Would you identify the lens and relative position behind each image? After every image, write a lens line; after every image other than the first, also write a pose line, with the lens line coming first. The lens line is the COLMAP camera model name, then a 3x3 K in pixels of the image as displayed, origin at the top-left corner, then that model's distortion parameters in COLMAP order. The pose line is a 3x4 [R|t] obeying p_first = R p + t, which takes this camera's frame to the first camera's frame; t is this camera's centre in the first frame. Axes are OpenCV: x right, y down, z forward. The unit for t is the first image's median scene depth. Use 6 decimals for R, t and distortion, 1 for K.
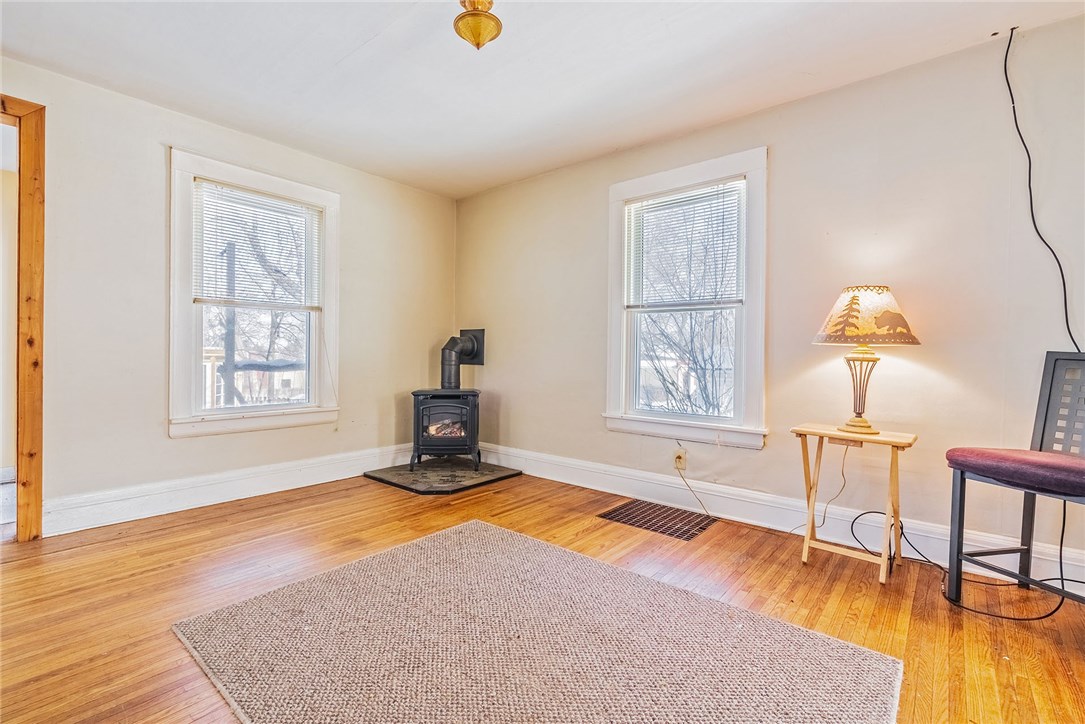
lens RADIAL K [[494.9, 0, 540.0], [0, 494.9, 352.0], [0, 0, 1]] dist [-0.002419, 0.000041]
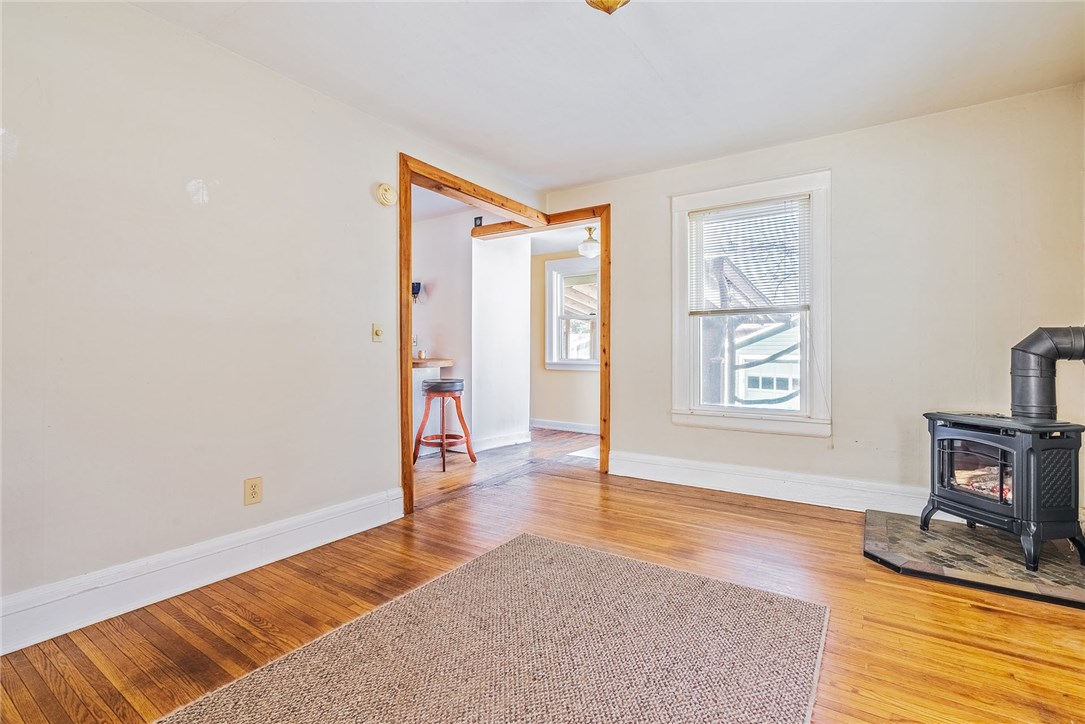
lens RADIAL K [[502.3, 0, 550.7], [0, 502.3, 349.7], [0, 0, 1]] dist [-0.000777, 0.000553]
pose [[0.105498, -0.016867, -0.994276, 0.476585], [0.005588, 0.999850, -0.016369, 0.000922], [0.994404, -0.003829, 0.105577, 0.517509]]
